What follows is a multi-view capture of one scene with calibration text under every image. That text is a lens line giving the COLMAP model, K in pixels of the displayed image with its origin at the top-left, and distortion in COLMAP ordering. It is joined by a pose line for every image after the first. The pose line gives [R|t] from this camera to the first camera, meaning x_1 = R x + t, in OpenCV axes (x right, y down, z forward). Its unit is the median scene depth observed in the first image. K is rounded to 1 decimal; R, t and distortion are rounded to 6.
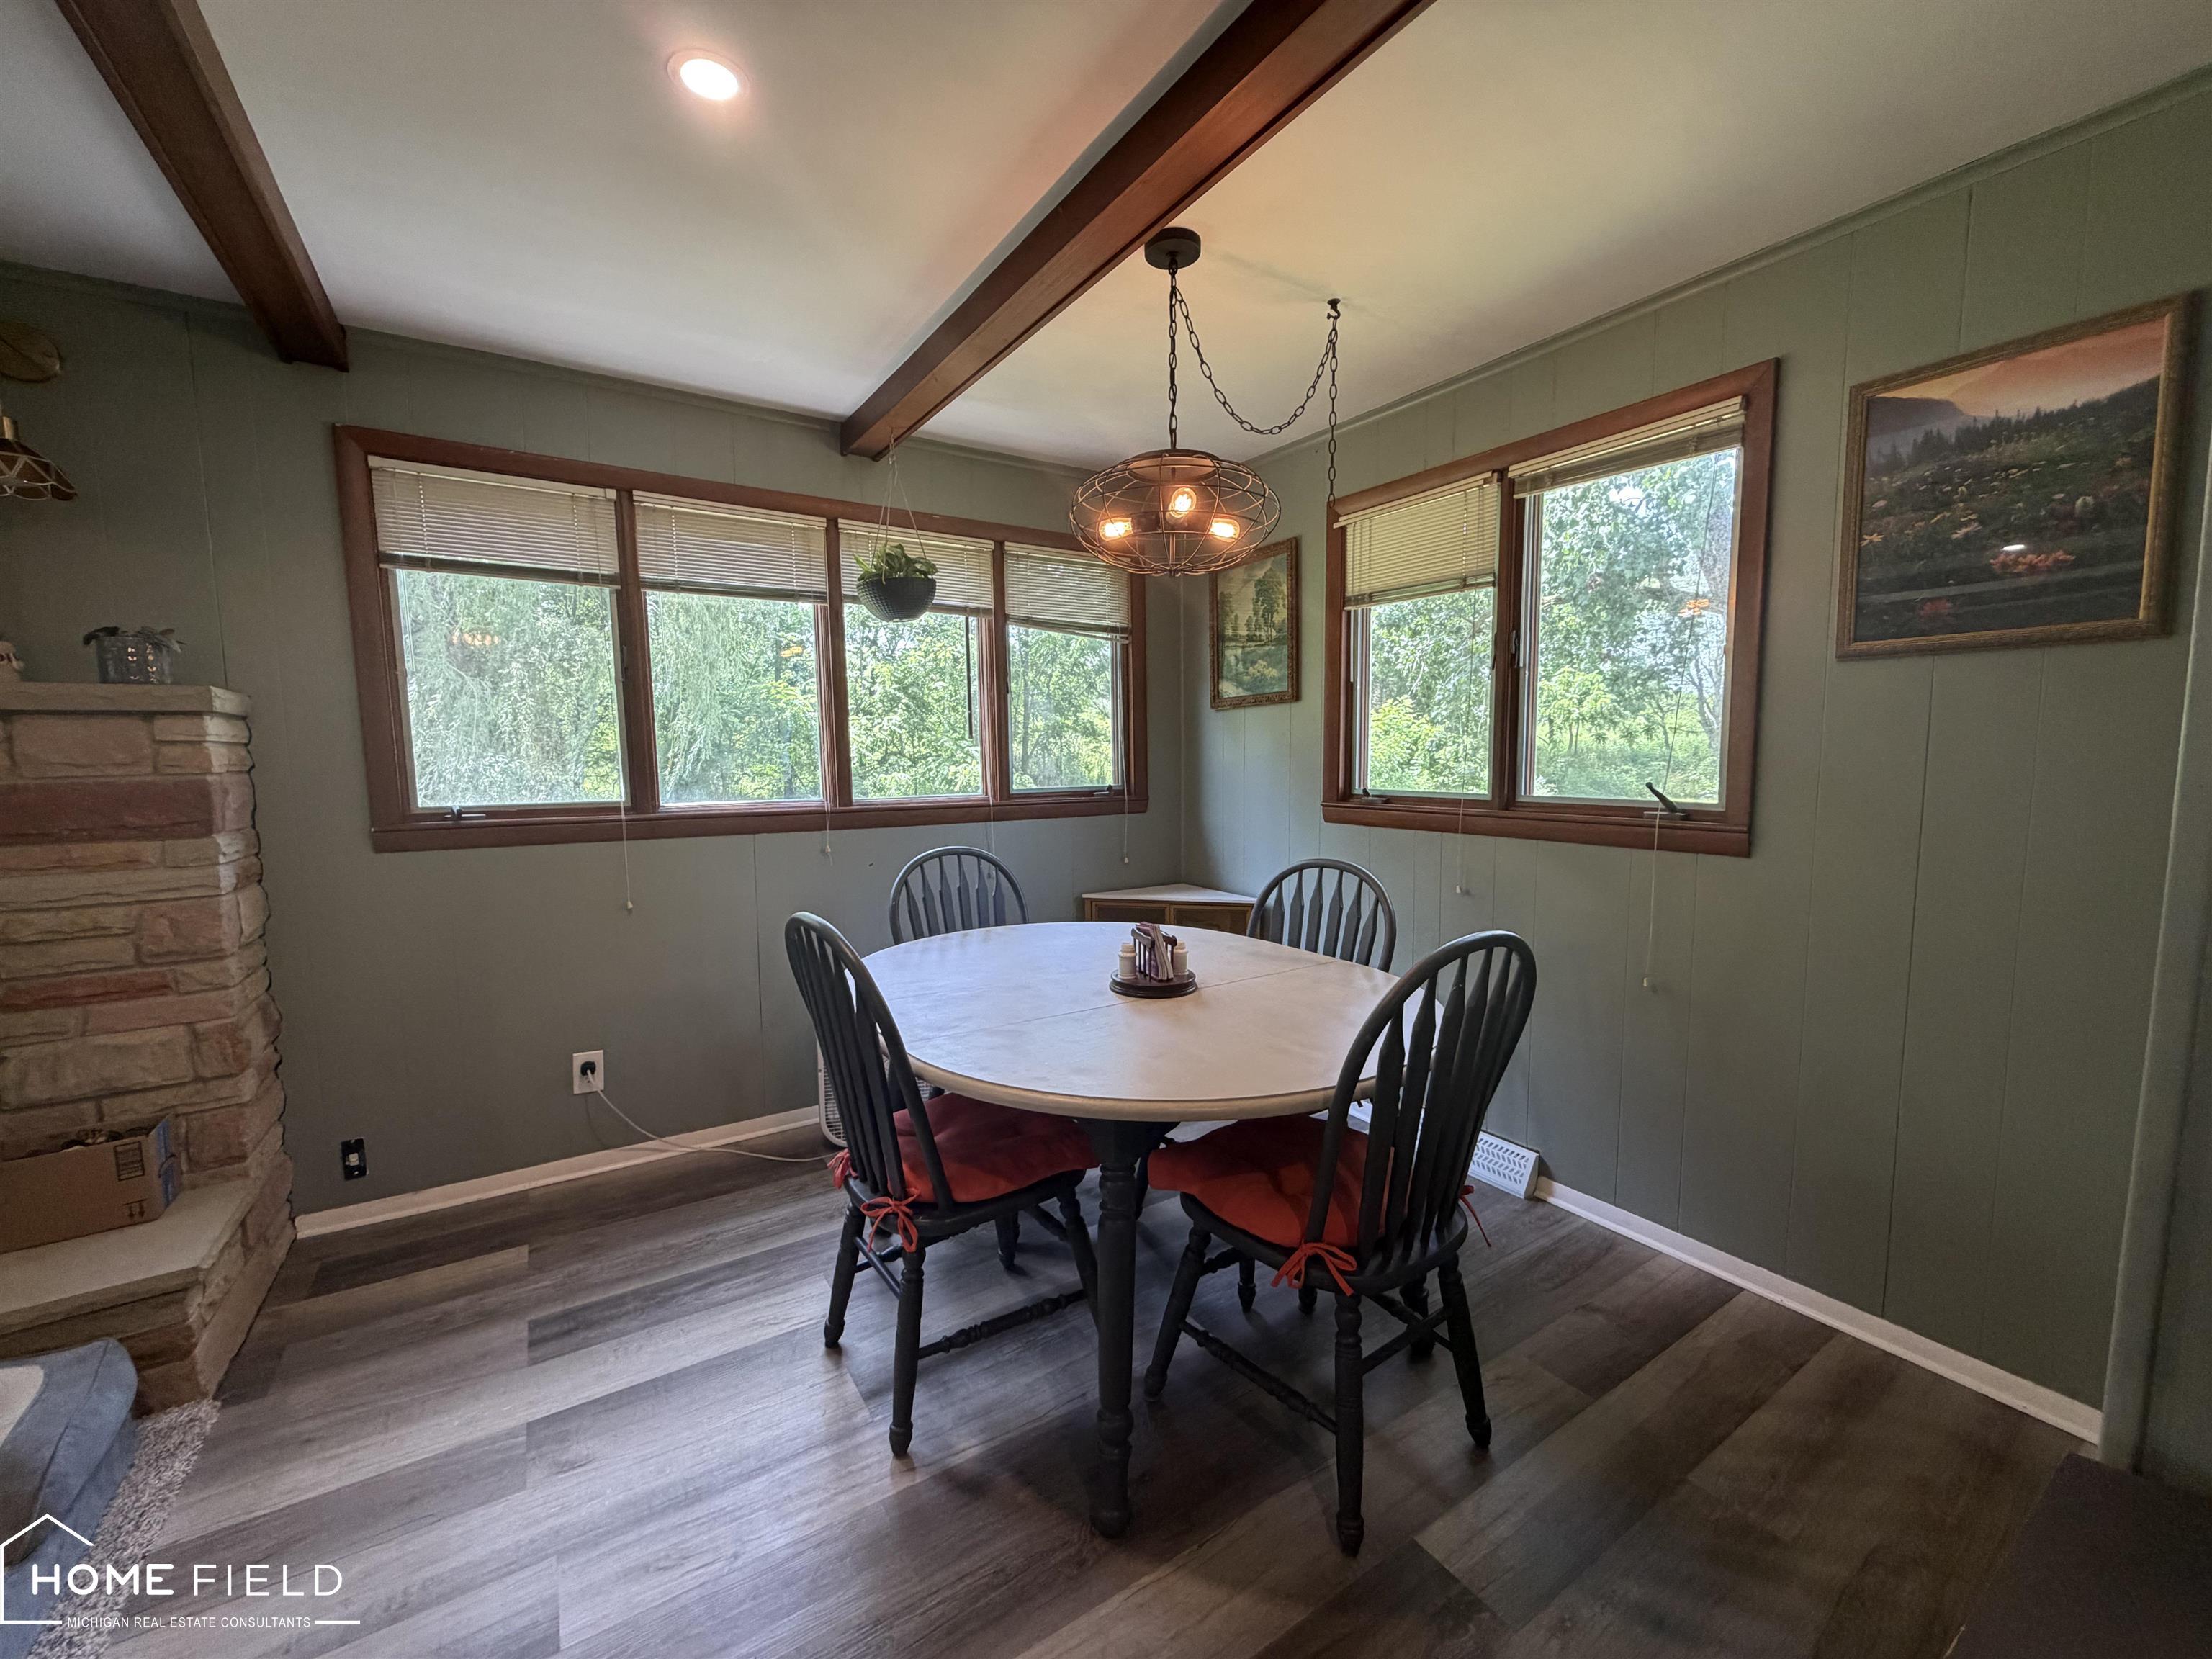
lens RADIAL K [[879.5, 0, 1104.9], [0, 879.5, 831.1], [0, 0, 1]] dist [-0.000190, 0.000703]
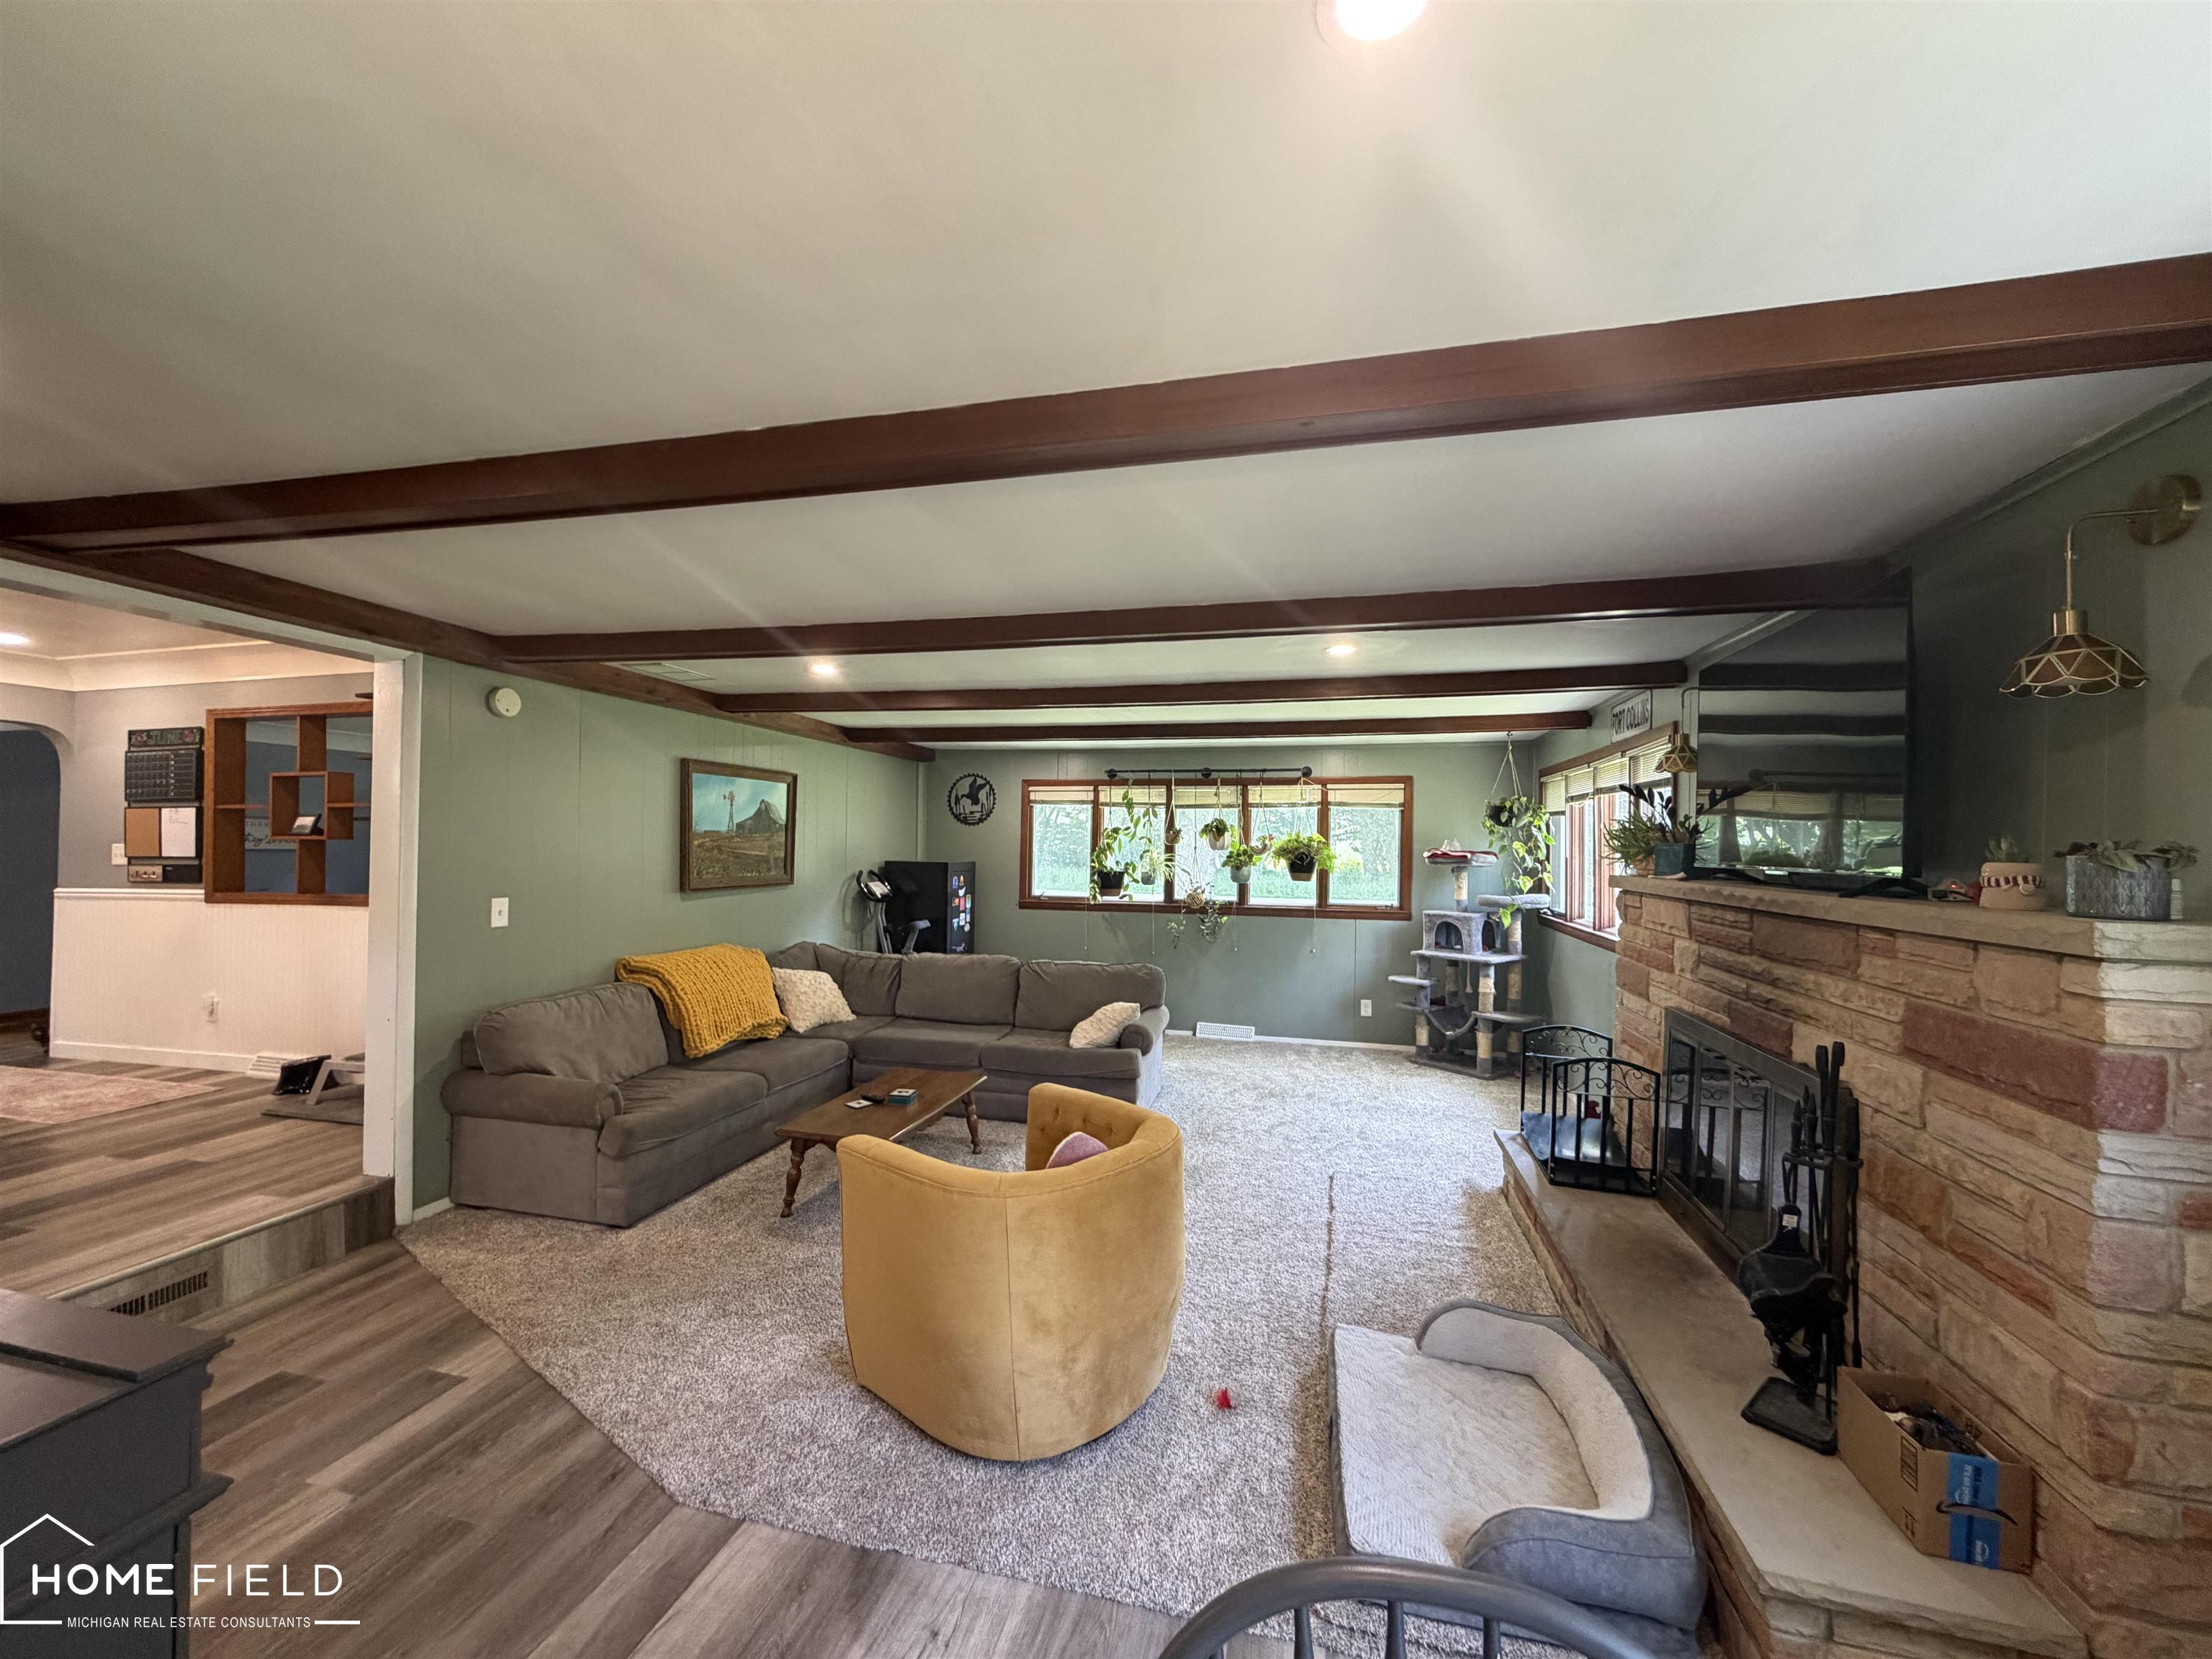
lens RADIAL K [[879.5, 0, 1097.1], [0, 879.5, 828.3], [0, 0, 1]] dist [-0.000190, 0.000703]
pose [[-0.739519, -0.008987, -0.673075, 0.063775], [-0.069790, 0.995546, 0.063387, -0.219049], [0.669508, 0.093850, -0.736853, 0.928876]]
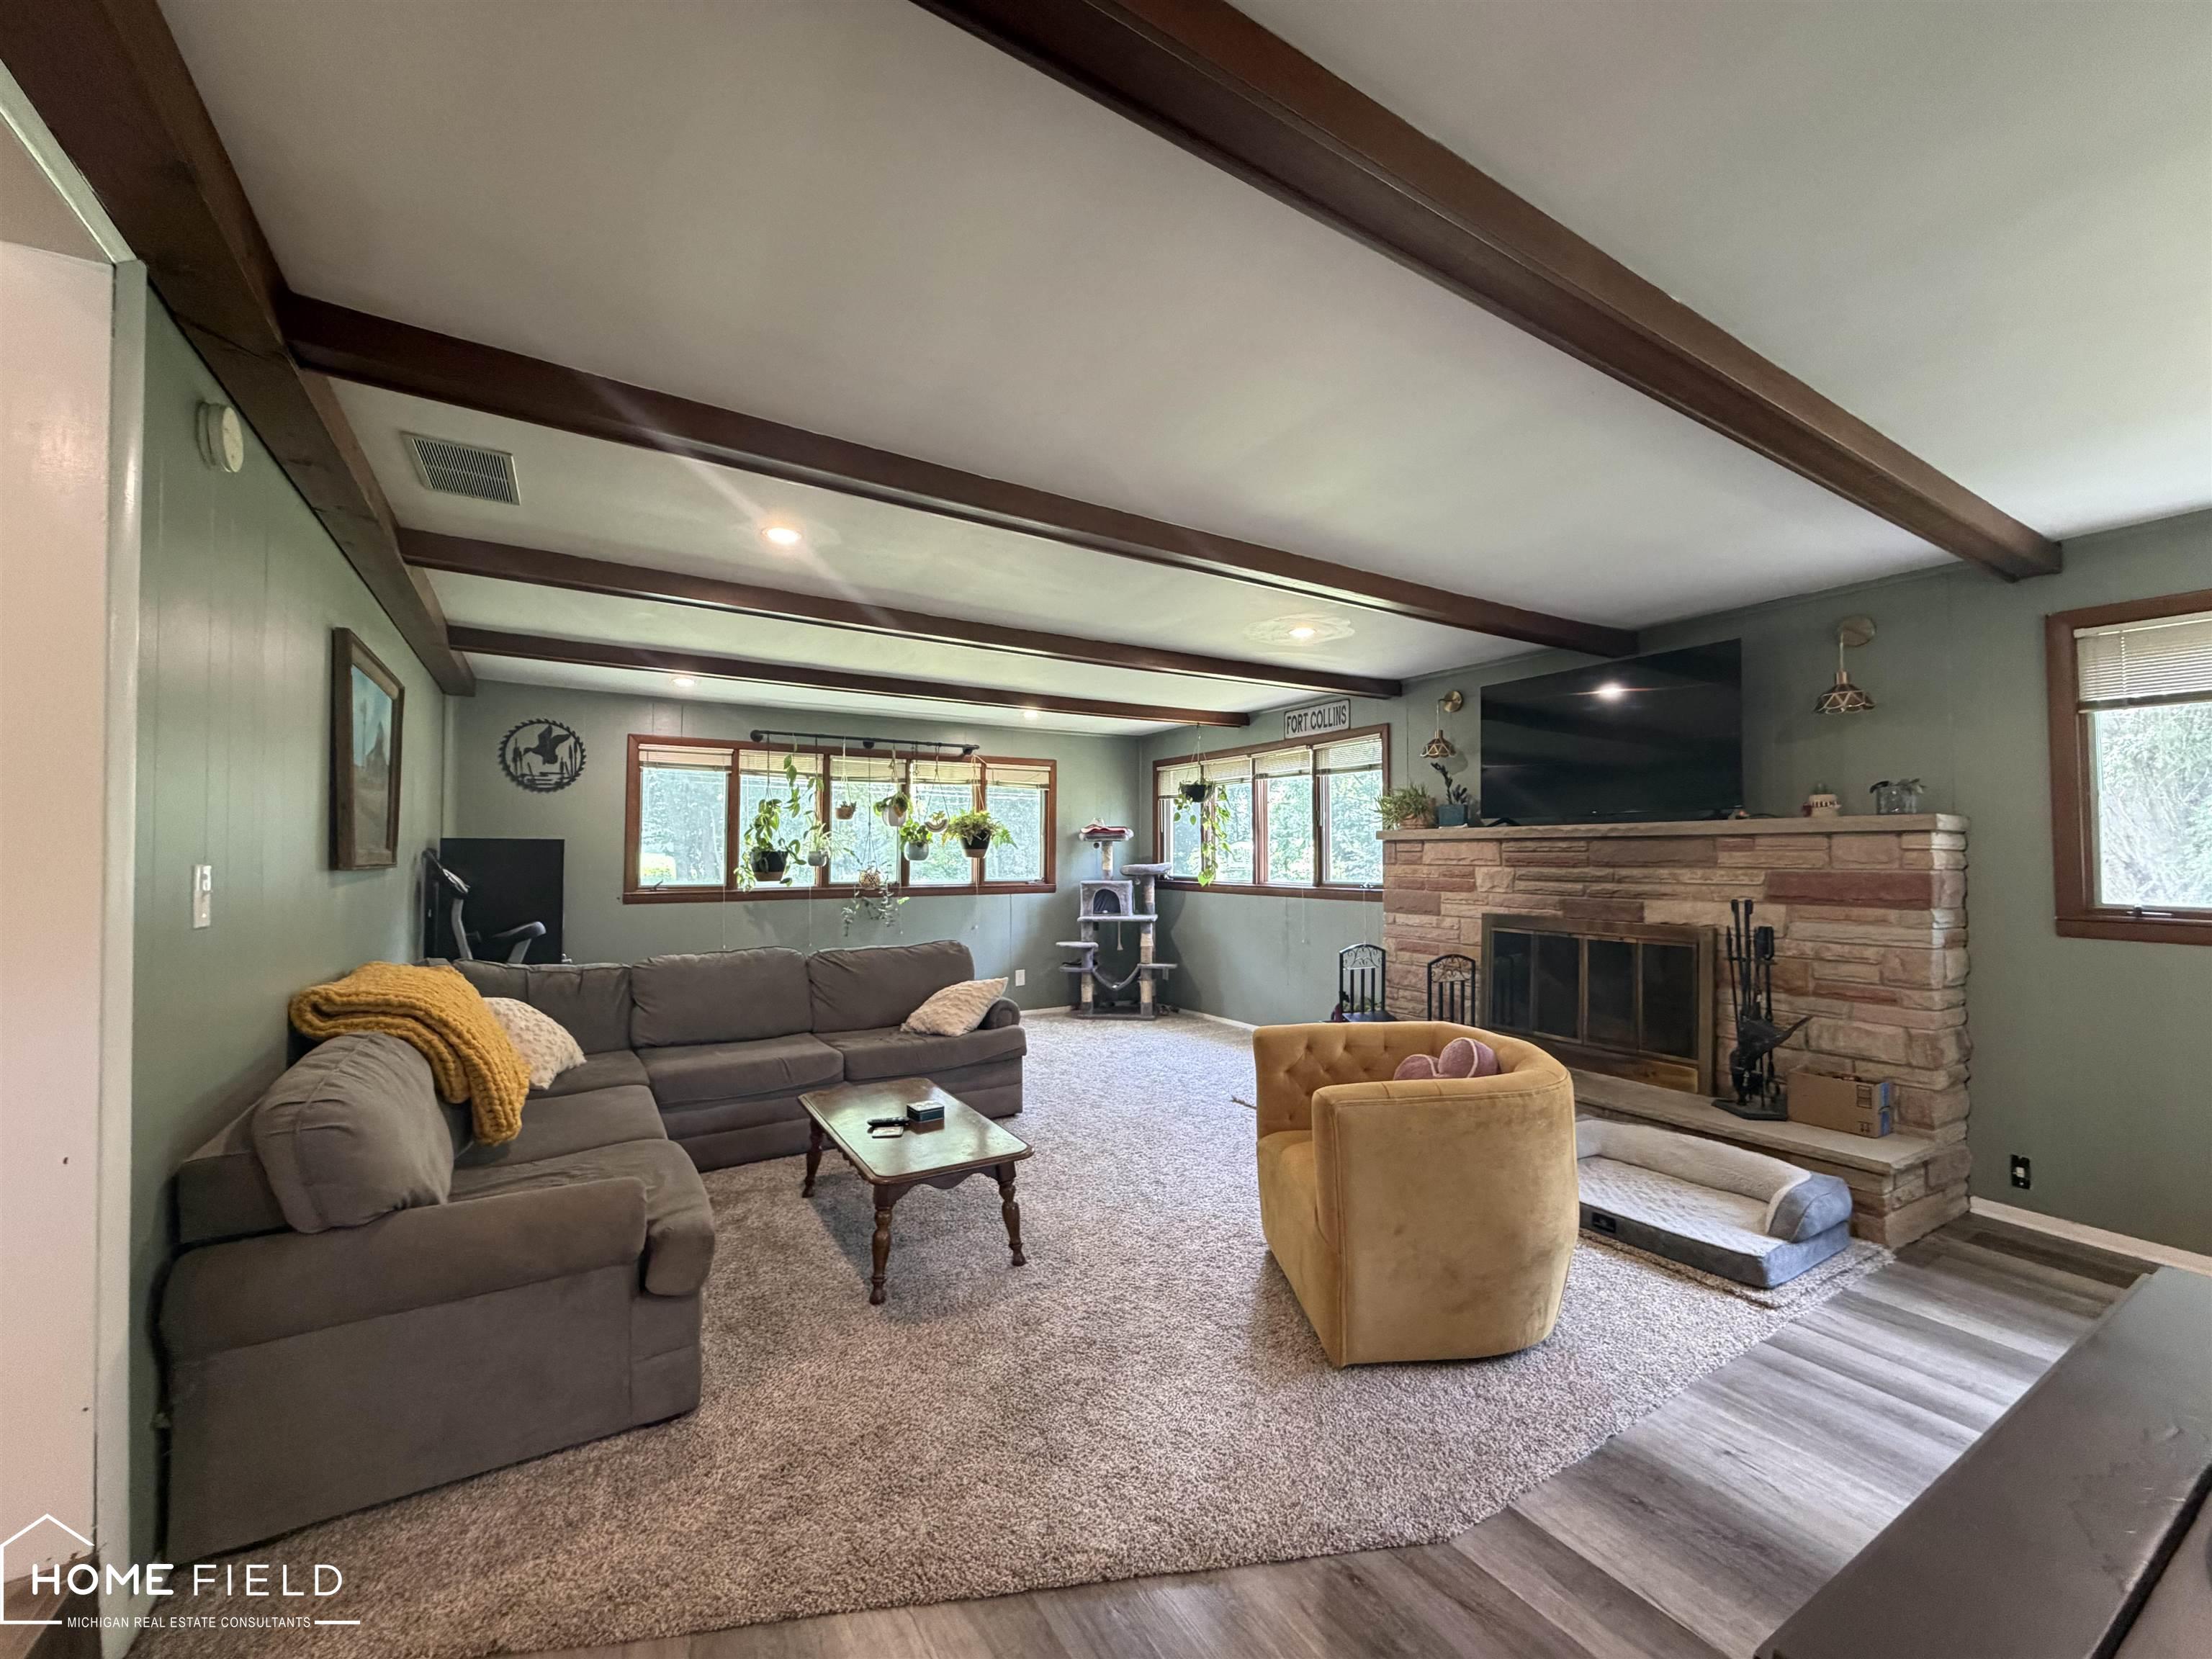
lens RADIAL K [[879.5, 0, 1099.4], [0, 879.5, 832.3], [0, 0, 1]] dist [-0.000190, 0.000703]
pose [[-0.032246, -0.014557, -0.999374, 0.563996], [-0.098155, 0.995107, -0.011327, 0.029891], [0.994649, 0.097729, -0.033517, -0.402776]]
